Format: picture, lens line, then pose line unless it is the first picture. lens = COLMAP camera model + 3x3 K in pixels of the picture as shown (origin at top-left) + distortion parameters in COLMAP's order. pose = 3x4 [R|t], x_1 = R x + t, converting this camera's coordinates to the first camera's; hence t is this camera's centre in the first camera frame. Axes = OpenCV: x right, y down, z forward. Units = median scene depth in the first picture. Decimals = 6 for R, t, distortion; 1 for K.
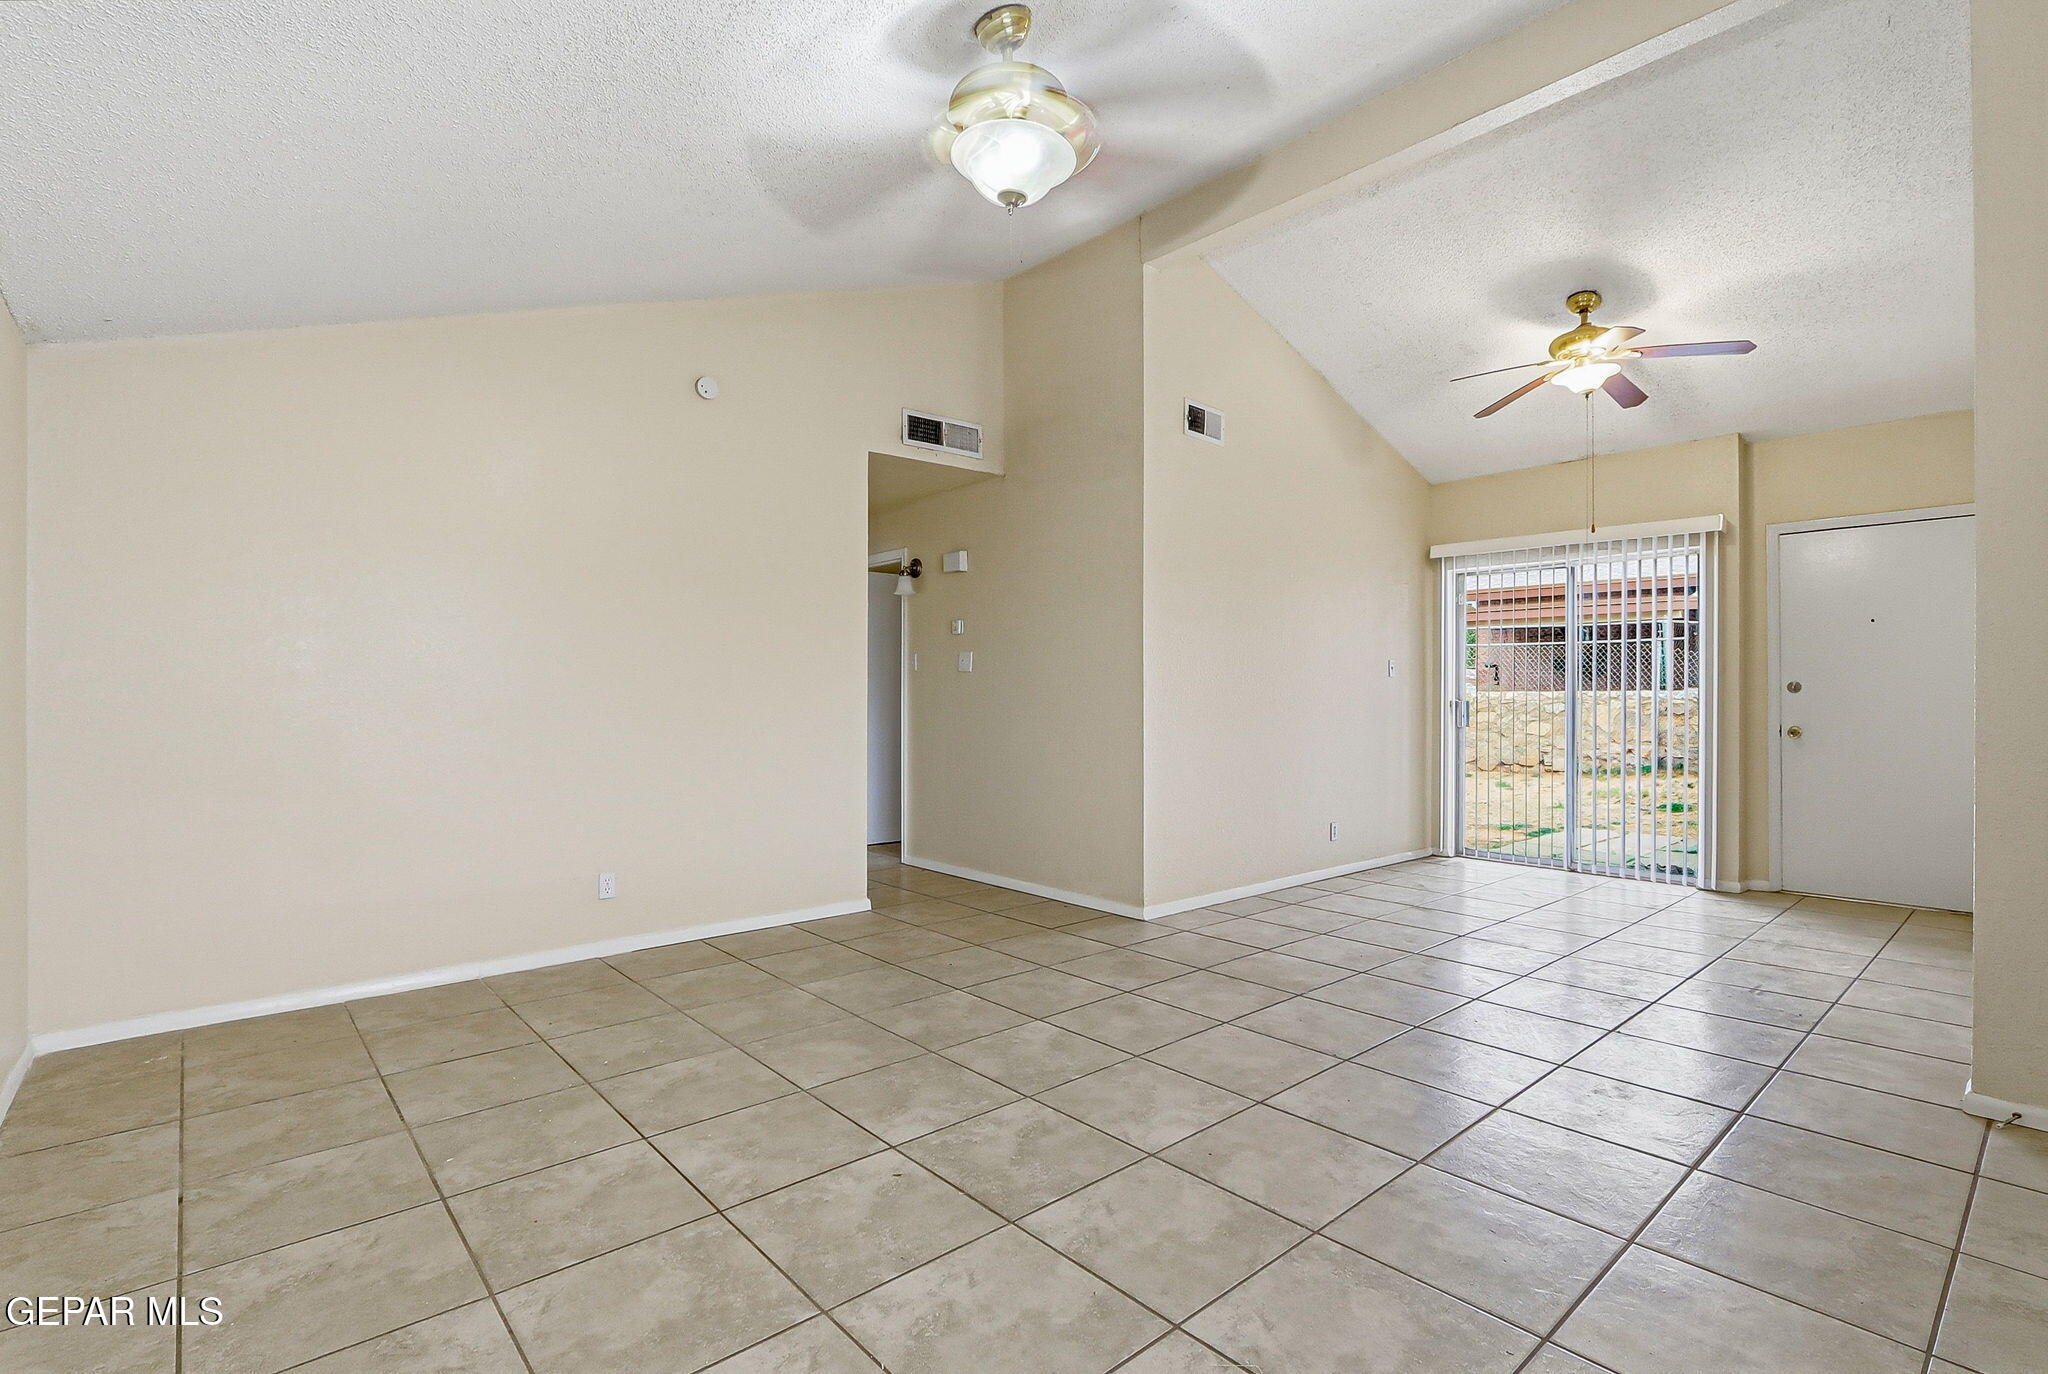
lens RADIAL K [[939.7, 0, 1017.9], [0, 939.7, 691.9], [0, 0, 1]] dist [-0.020458, 0.000316]
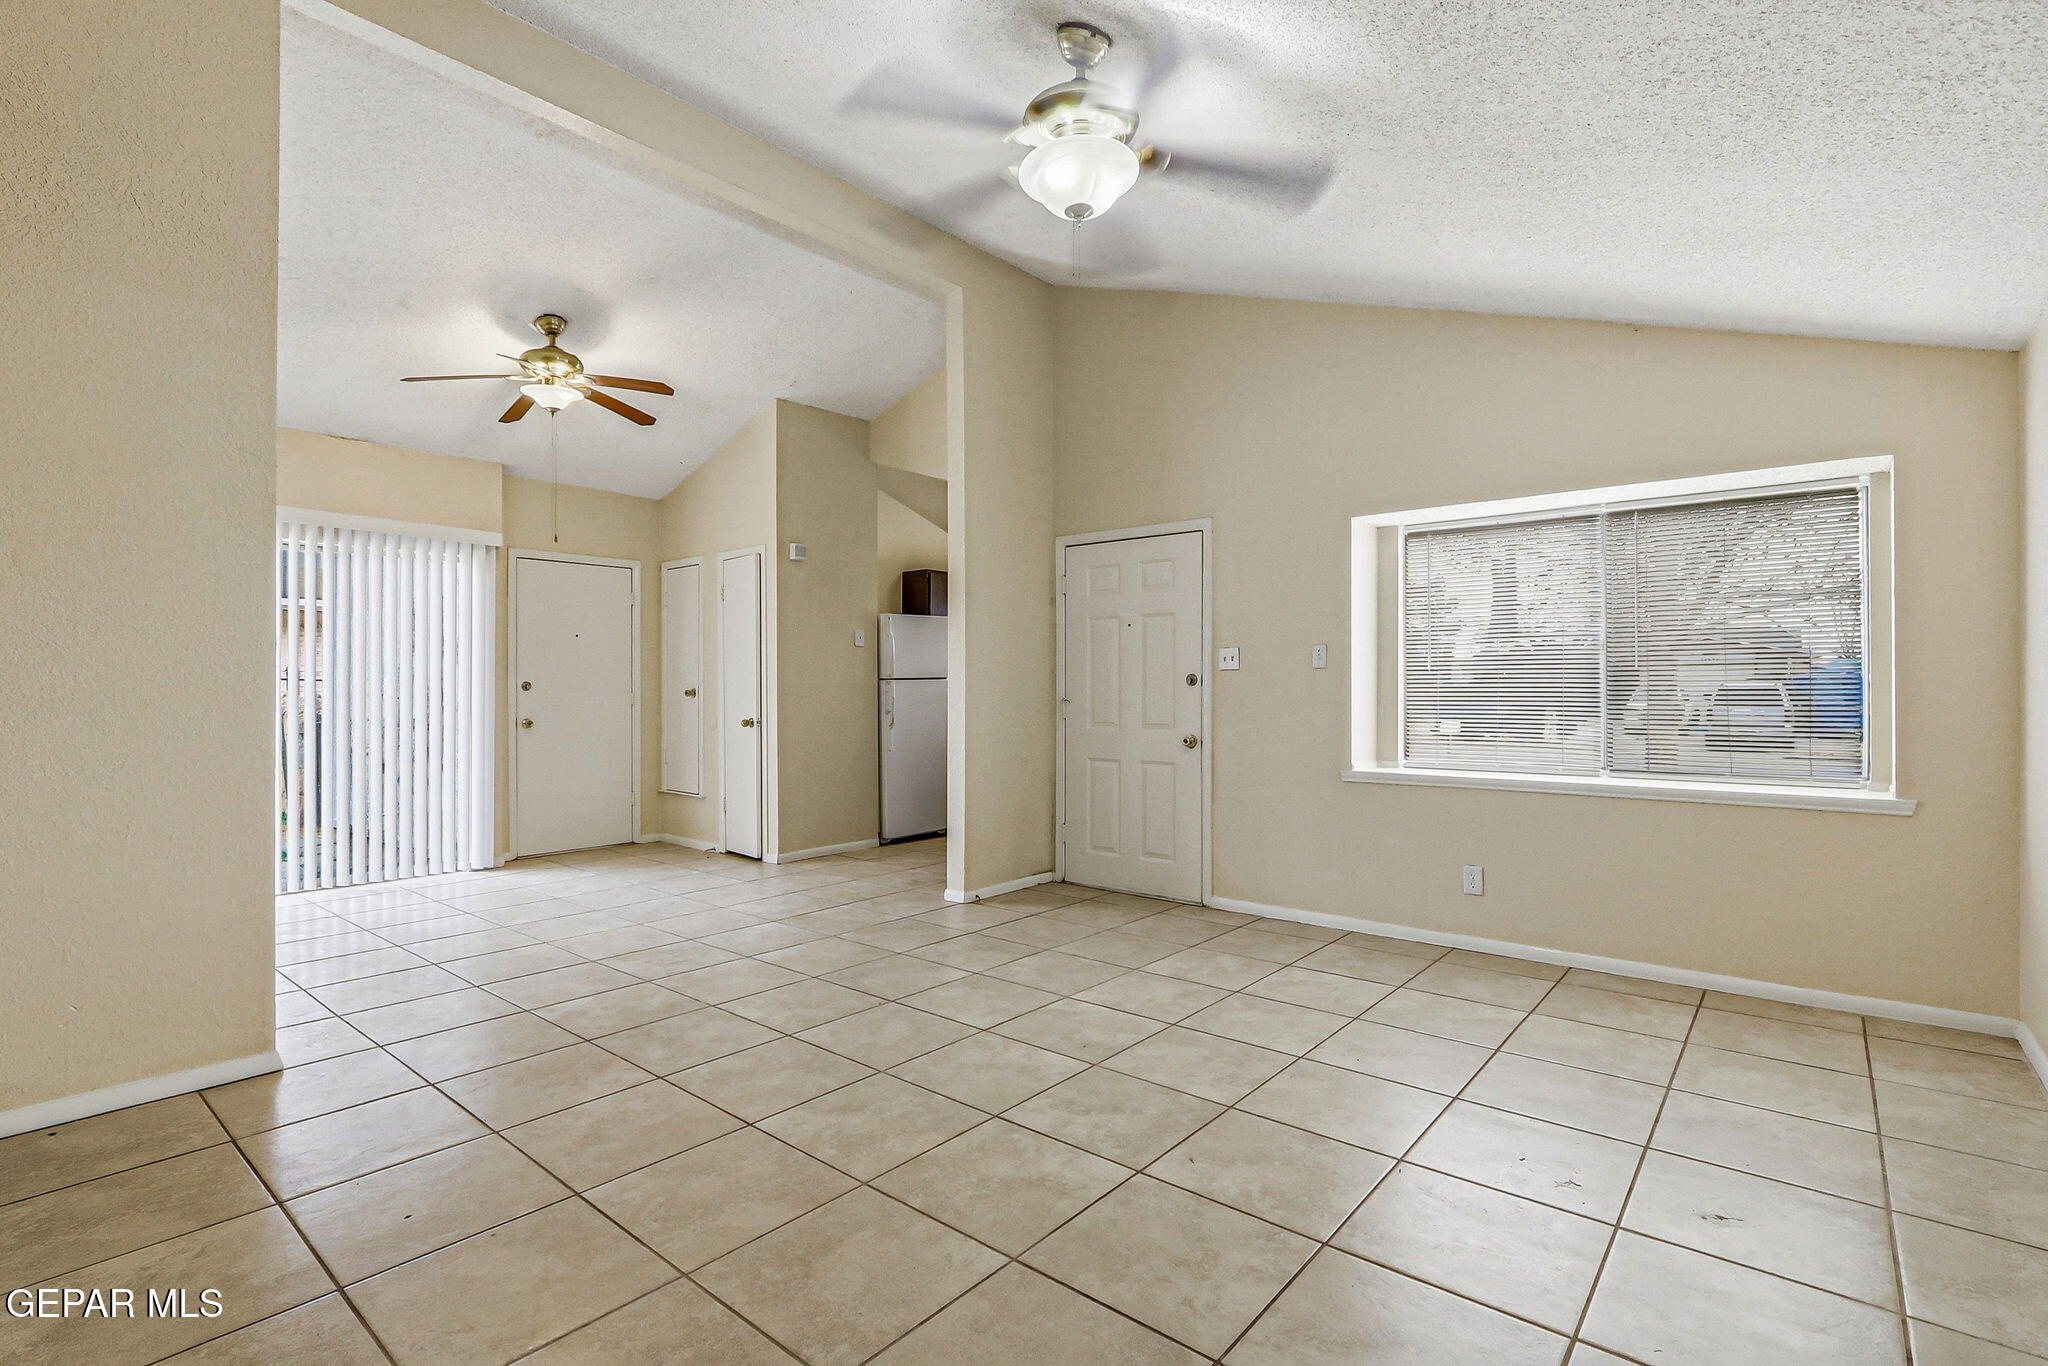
lens RADIAL K [[939.7, 0, 1008.6], [0, 939.7, 684.3], [0, 0, 1]] dist [-0.020458, 0.000316]
pose [[-0.128095, 0.005708, 0.991745, -1.041004], [-0.000072, 0.999983, -0.005764, -0.000819], [-0.991762, -0.000810, -0.128093, 1.233246]]
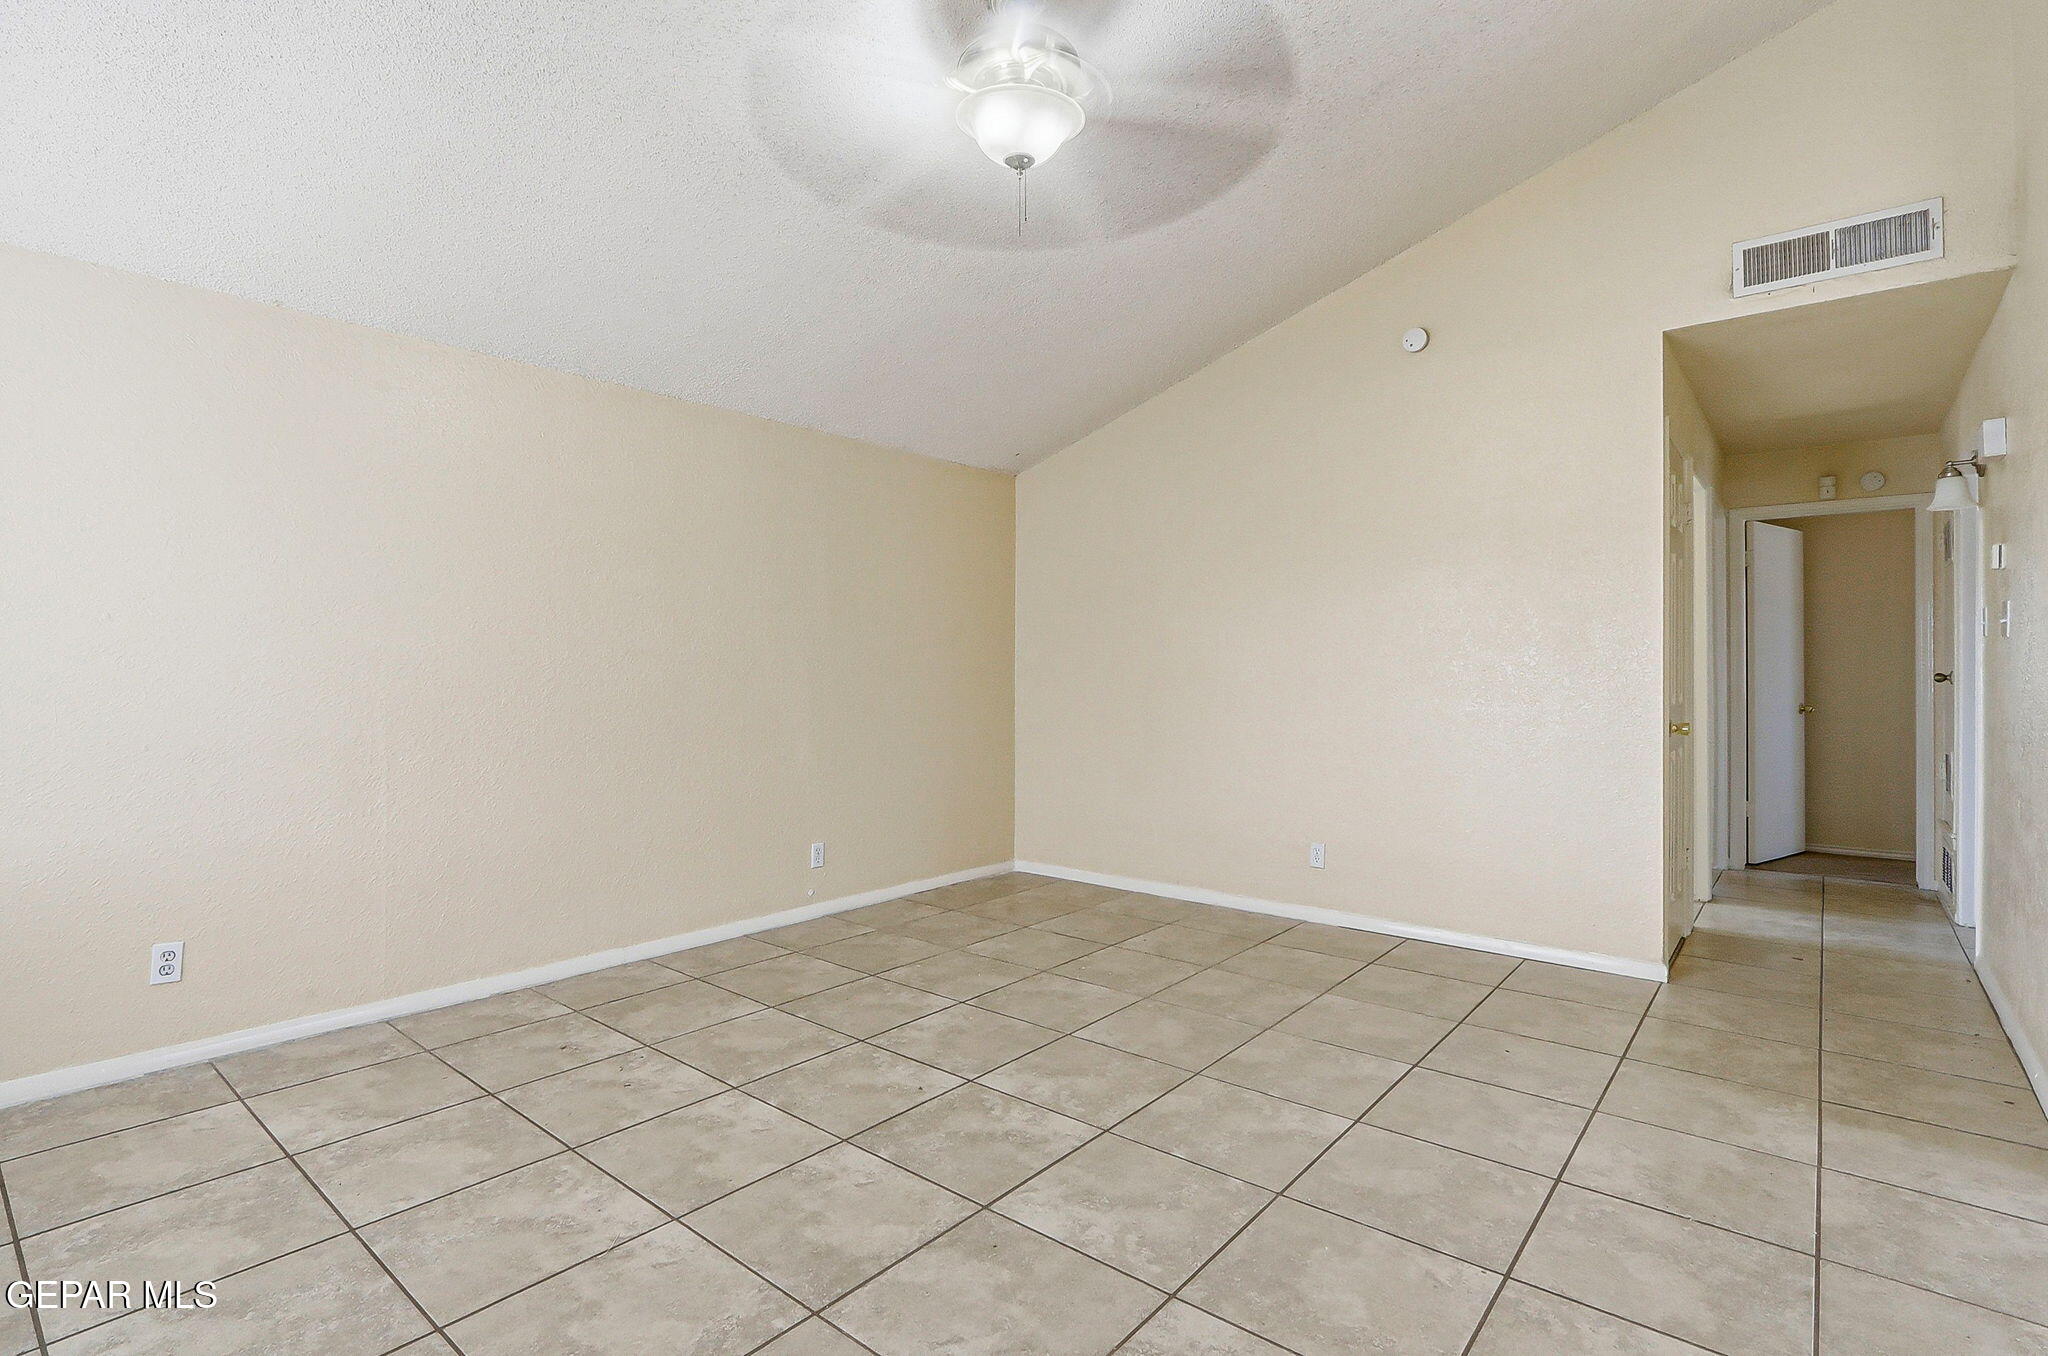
lens RADIAL K [[982.7, 0, 1037.4], [0, 982.7, 666.3], [0, 0, 1]] dist [-0.017020, -0.000209]
pose [[0.172034, 0.000292, -0.985091, 1.010184], [-0.003955, 0.999992, -0.000394, -0.004952], [0.985083, 0.003964, 0.172034, 0.862125]]
